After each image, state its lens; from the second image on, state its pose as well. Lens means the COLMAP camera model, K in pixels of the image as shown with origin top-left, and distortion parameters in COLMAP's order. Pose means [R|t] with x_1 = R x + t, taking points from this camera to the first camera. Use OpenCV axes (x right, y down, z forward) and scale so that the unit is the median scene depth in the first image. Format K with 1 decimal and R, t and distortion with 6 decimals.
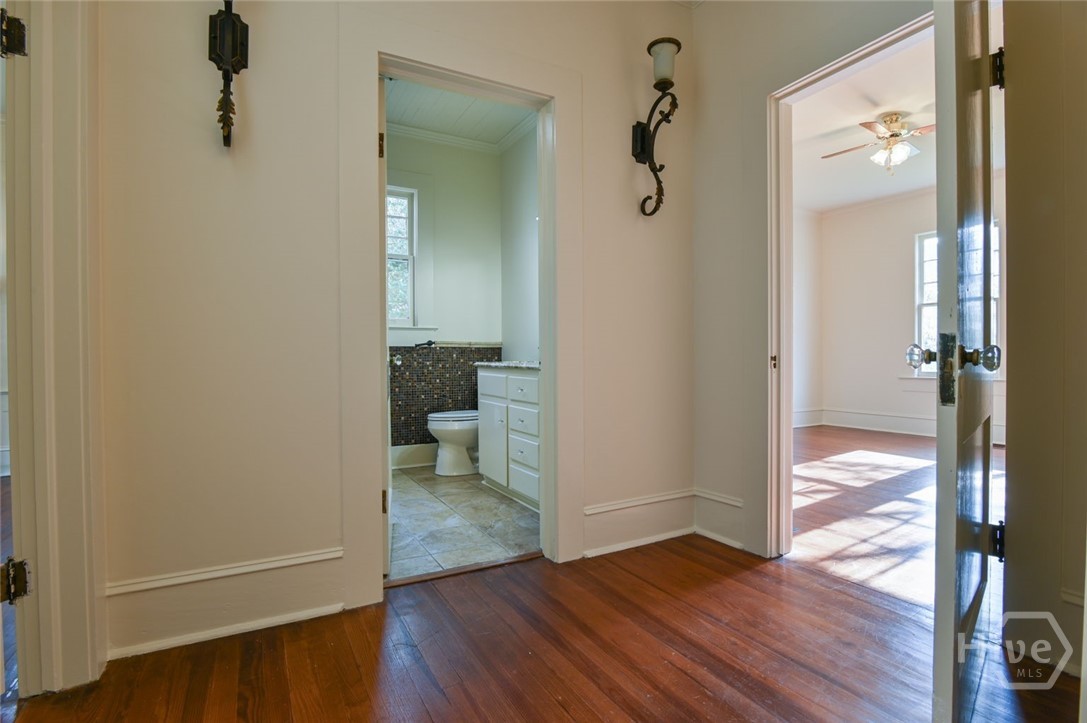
lens RADIAL K [[530.8, 0, 539.3], [0, 530.8, 361.6], [0, 0, 1]] dist [-0.021266, 0.001346]
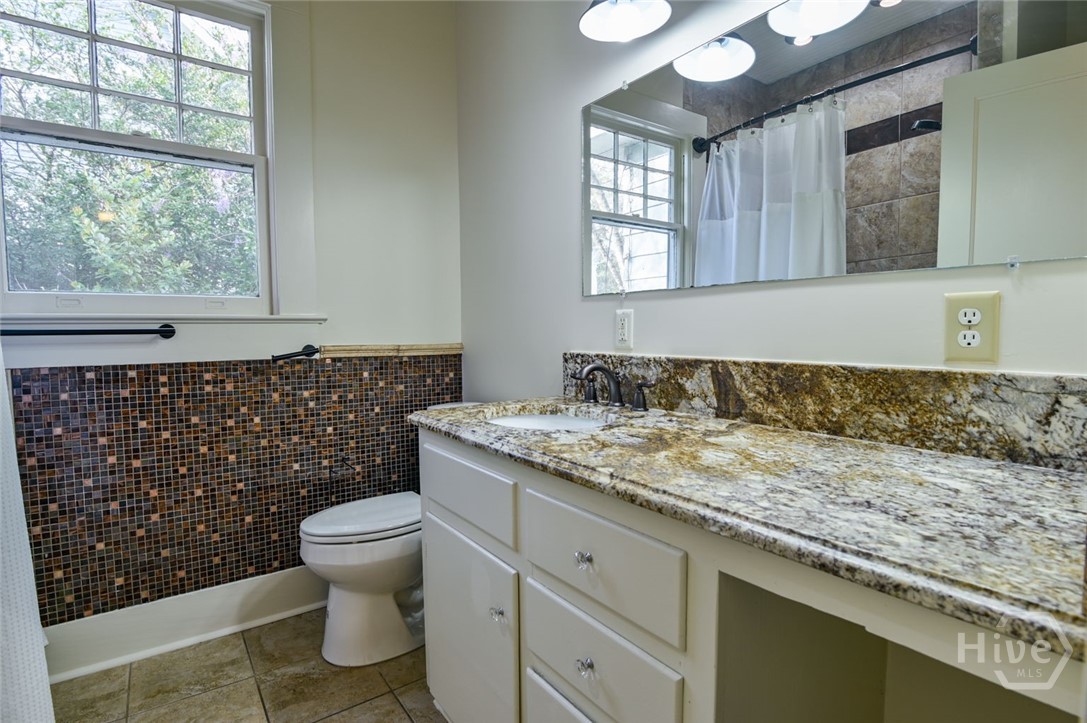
lens RADIAL K [[530.8, 0, 551.8], [0, 530.8, 364.2], [0, 0, 1]] dist [-0.021266, 0.001346]
pose [[0.988624, -0.011325, 0.149979, -0.066421], [0.002707, 0.998339, 0.057541, -0.049385], [-0.150382, -0.056480, 0.987013, 0.514854]]
